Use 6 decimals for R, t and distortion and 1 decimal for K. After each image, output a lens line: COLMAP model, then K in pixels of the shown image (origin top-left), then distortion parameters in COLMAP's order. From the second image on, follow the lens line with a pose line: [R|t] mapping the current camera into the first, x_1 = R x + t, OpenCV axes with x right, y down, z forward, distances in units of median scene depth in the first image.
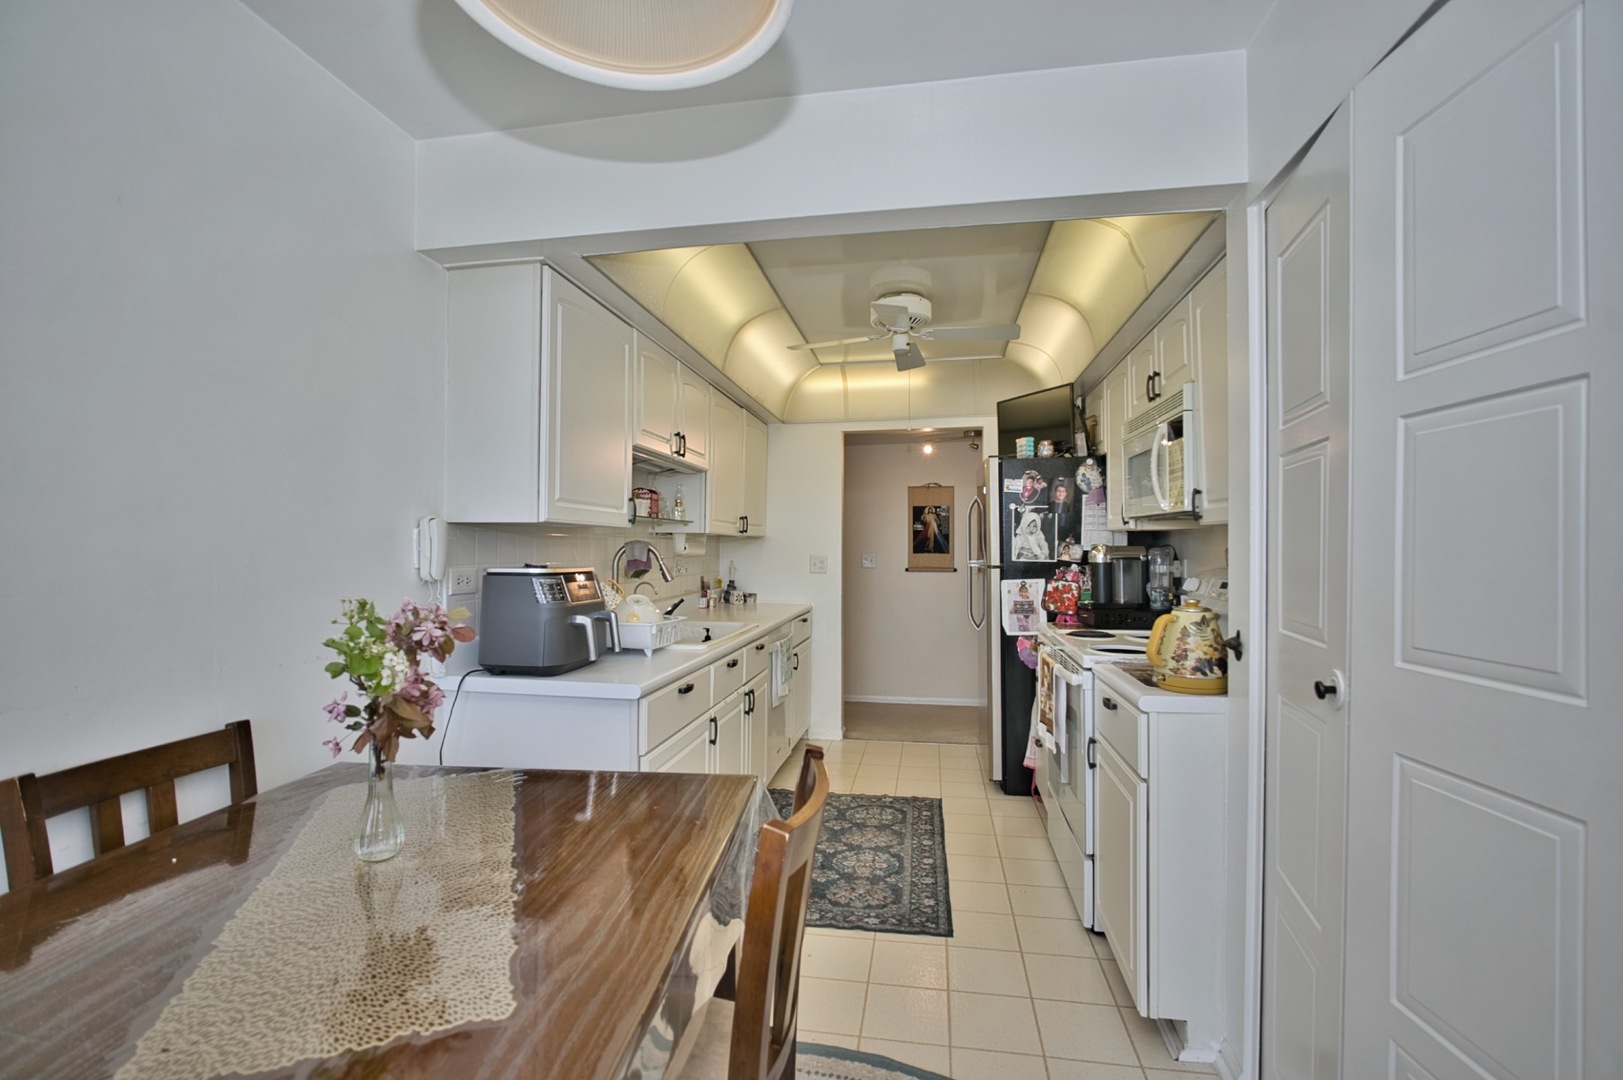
lens RADIAL K [[705.0, 0, 811.5], [0, 705.0, 540.0], [0, 0, 1]] dist [-0.023221, 0.006547]
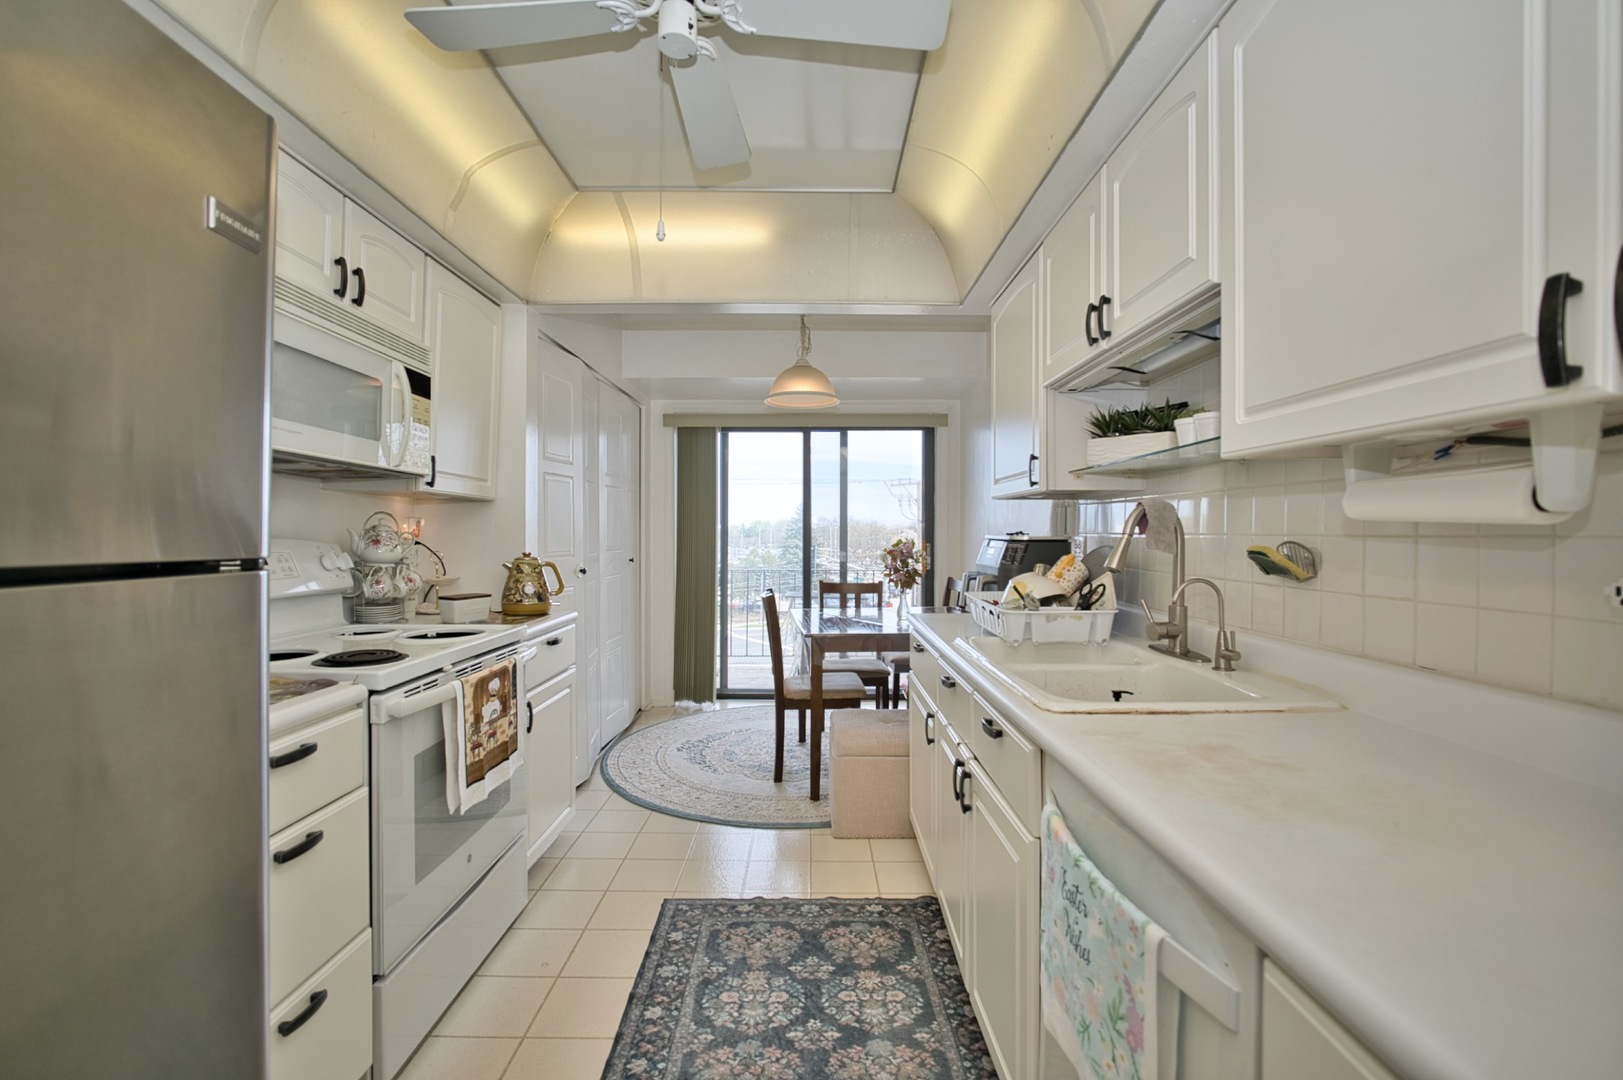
lens RADIAL K [[705.0, 0, 811.5], [0, 705.0, 540.0], [0, 0, 1]] dist [-0.023221, 0.006547]
pose [[-0.985228, -0.002890, -0.171222, 0.107606], [-0.003003, 0.999995, 0.000404, 0.029737], [0.171220, 0.000912, -0.985232, 1.300752]]
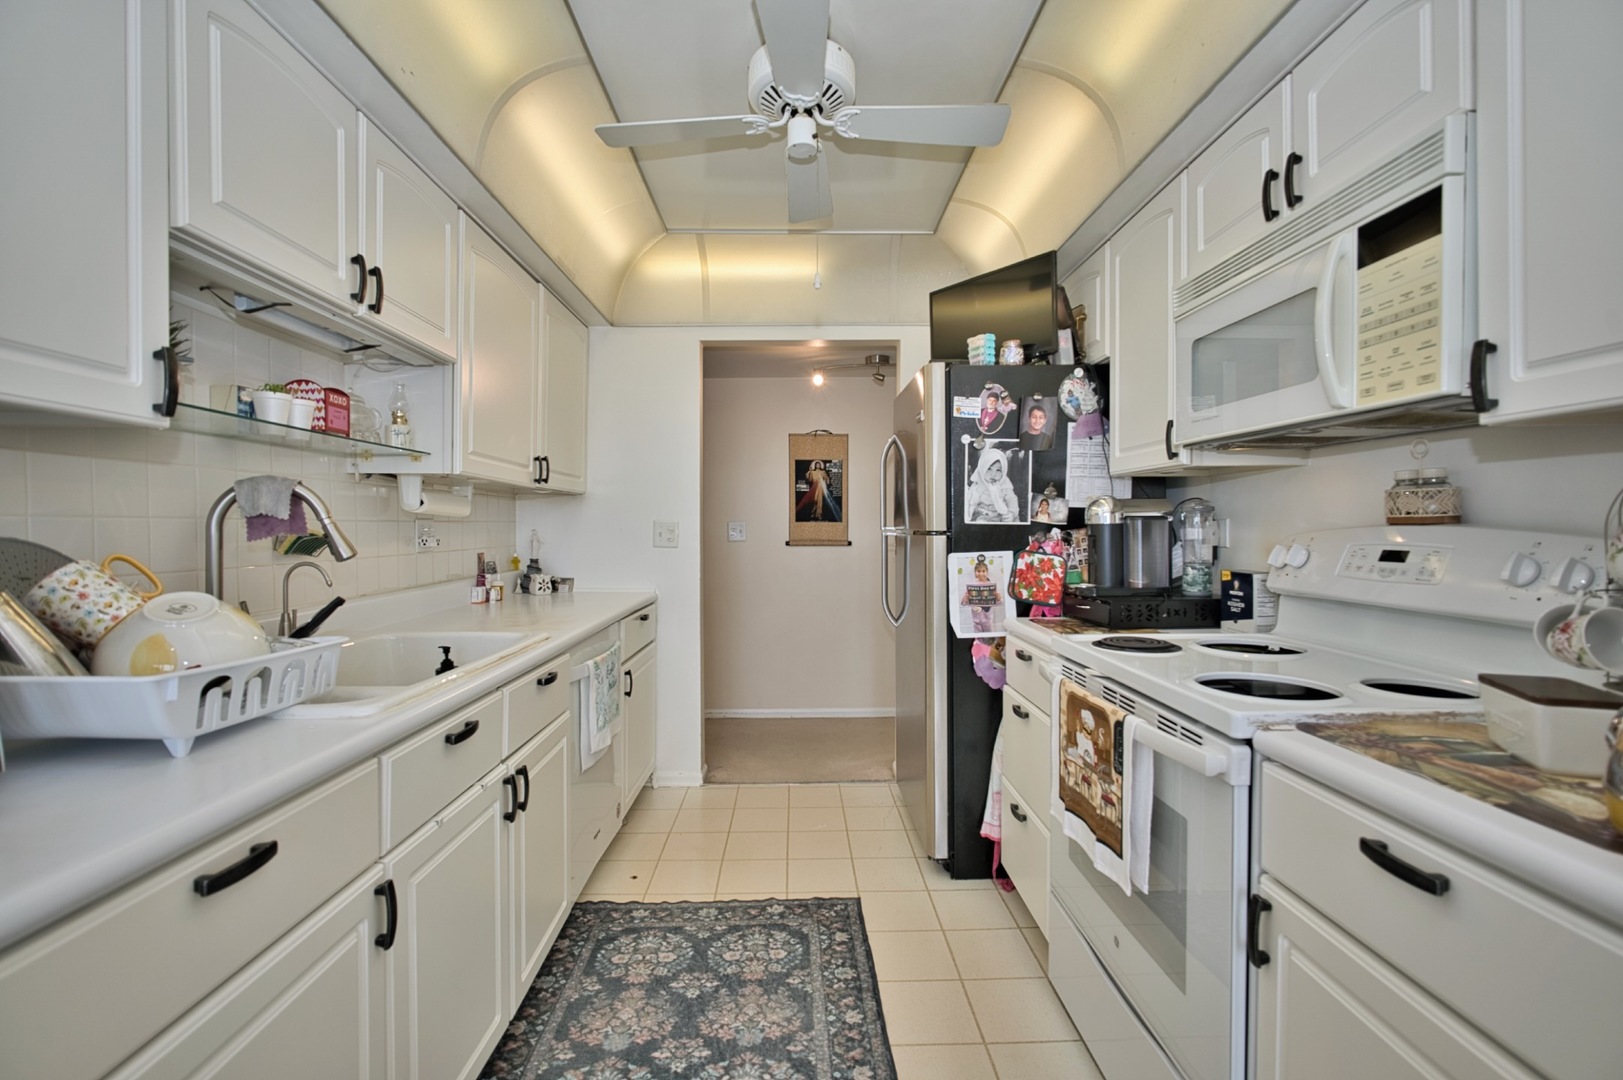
lens RADIAL K [[705.0, 0, 811.5], [0, 705.0, 540.0], [0, 0, 1]] dist [-0.023221, 0.006547]
pose [[0.981172, -0.005236, 0.193066, 0.021531], [-0.000420, 0.999572, 0.029247, 0.026162], [-0.193136, -0.028777, 0.980750, 0.394490]]
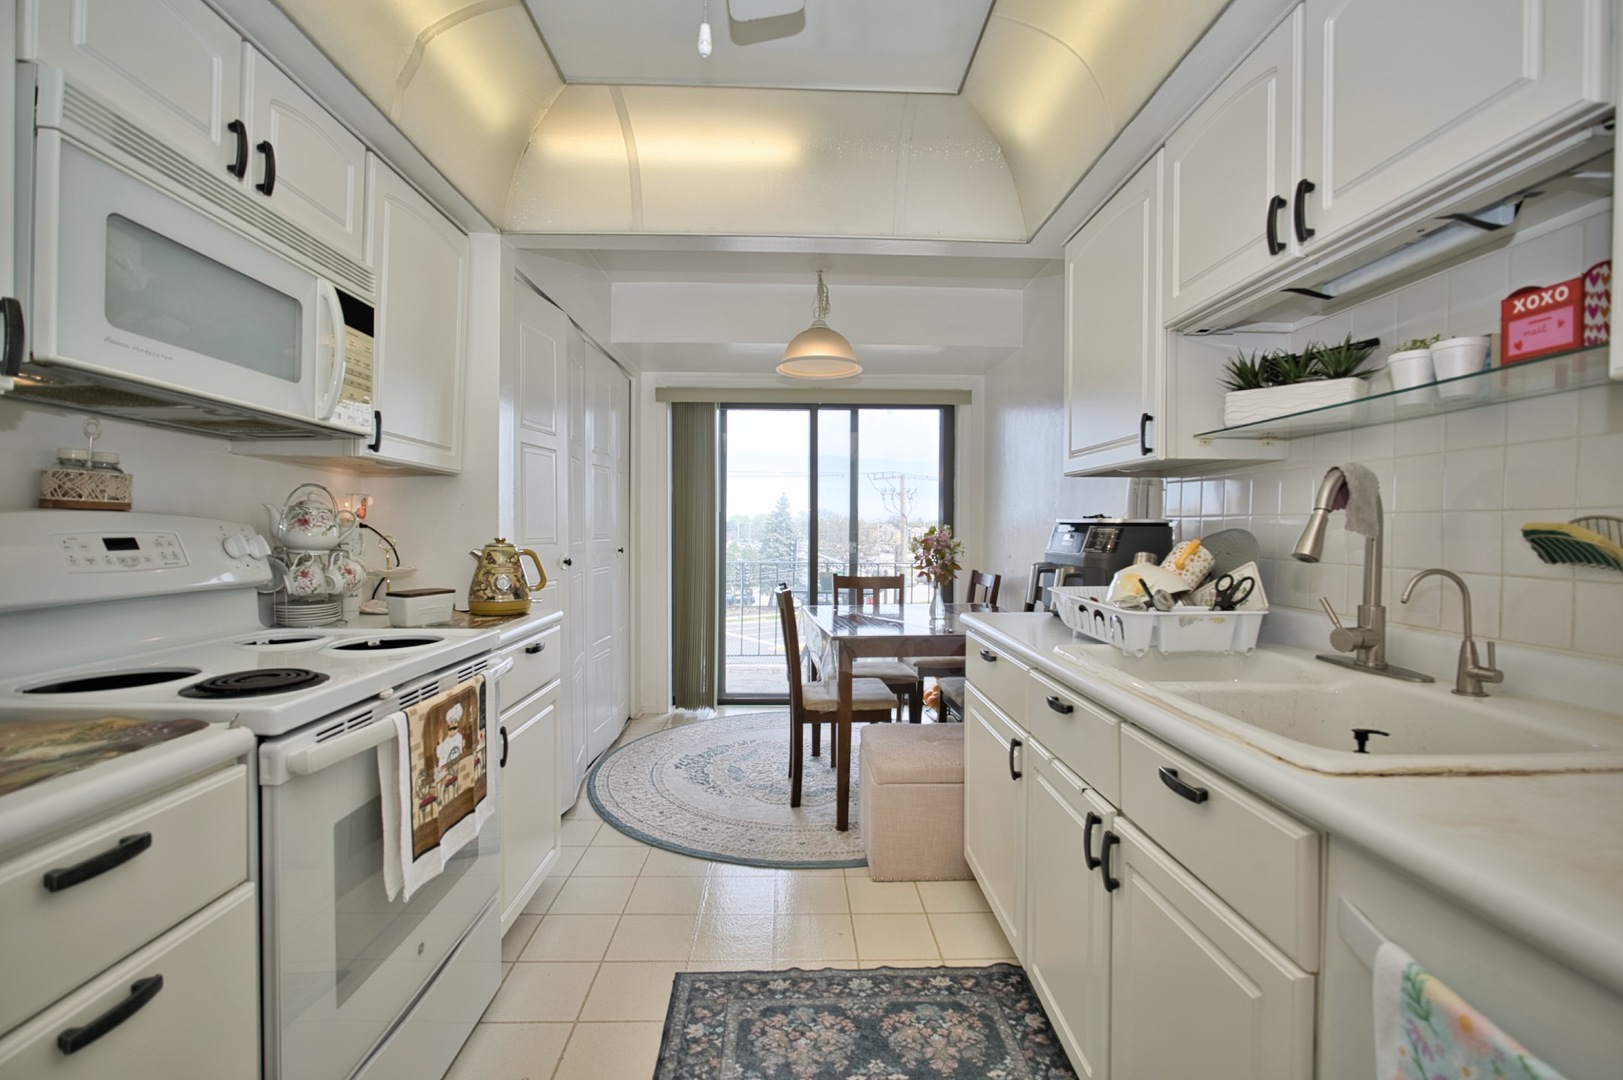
lens RADIAL K [[705.0, 0, 811.5], [0, 705.0, 540.0], [0, 0, 1]] dist [-0.023221, 0.006547]
pose [[-0.979596, -0.004299, -0.200929, 0.136745], [-0.006106, 0.999946, 0.008376, 0.039379], [0.200883, 0.009432, -0.979570, 1.159551]]
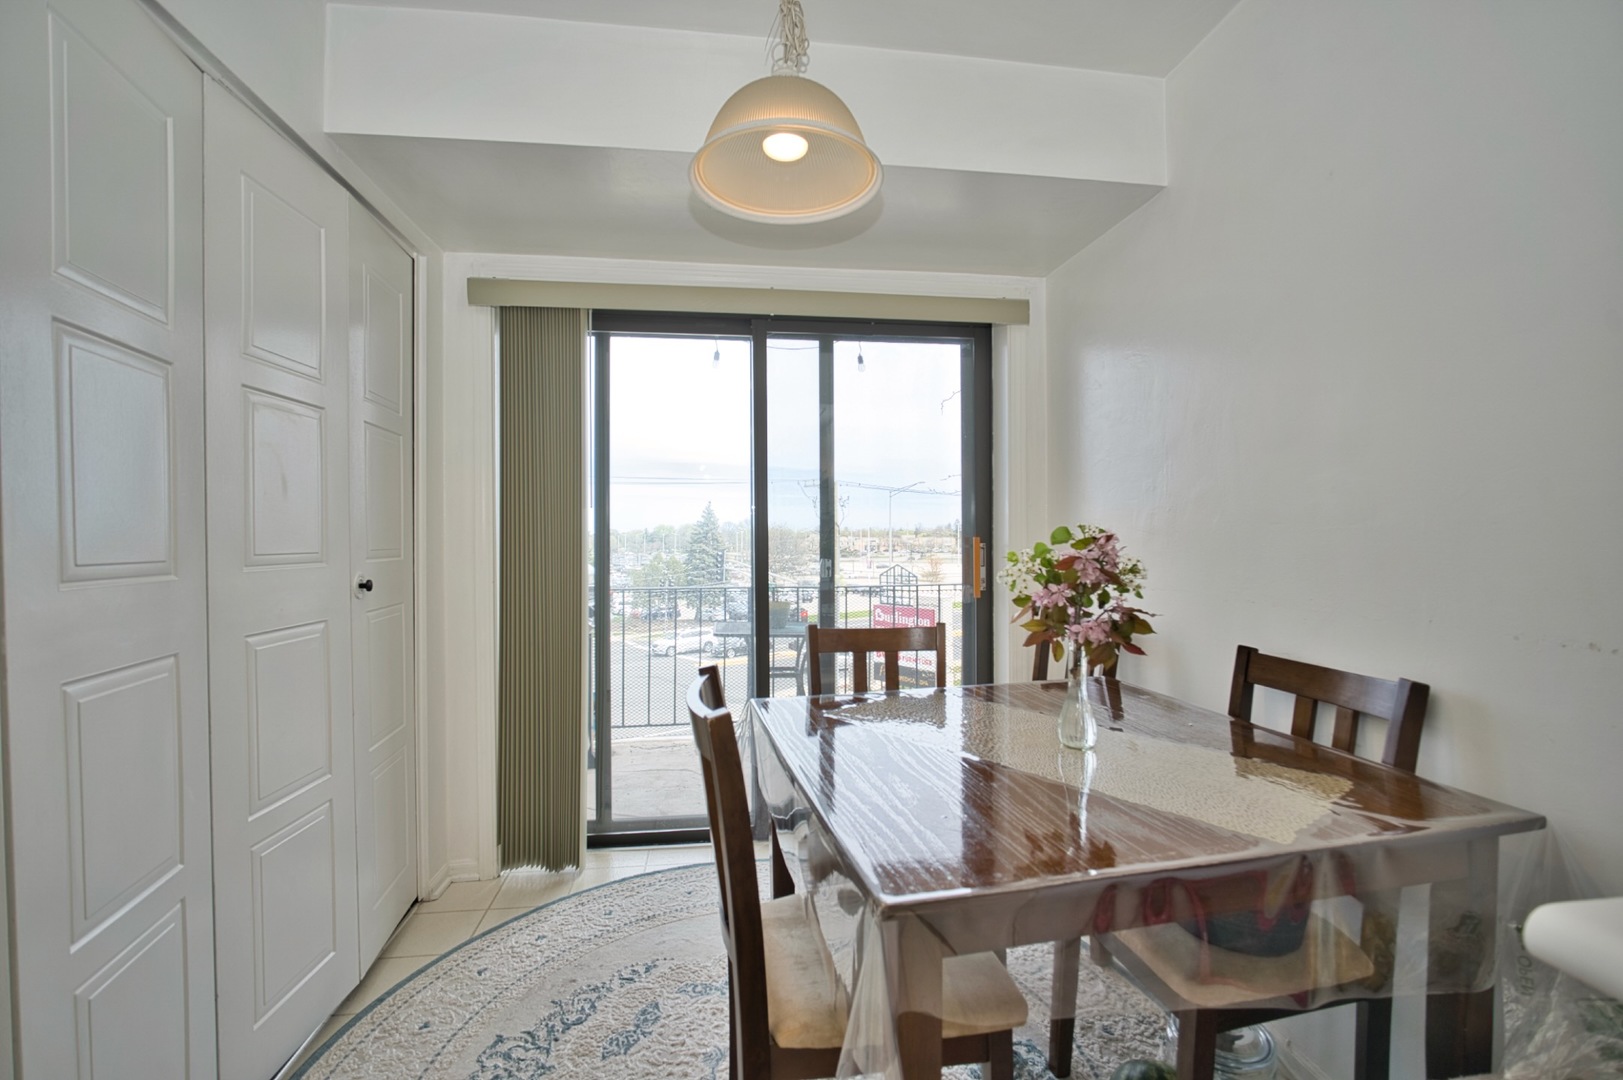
lens RADIAL K [[705.0, 0, 811.5], [0, 705.0, 540.0], [0, 0, 1]] dist [-0.023221, 0.006547]
pose [[-0.953577, 0.003566, -0.301128, 0.050036], [0.005436, 0.999971, -0.005375, 0.036760], [0.301101, -0.006762, -0.953568, 0.633378]]
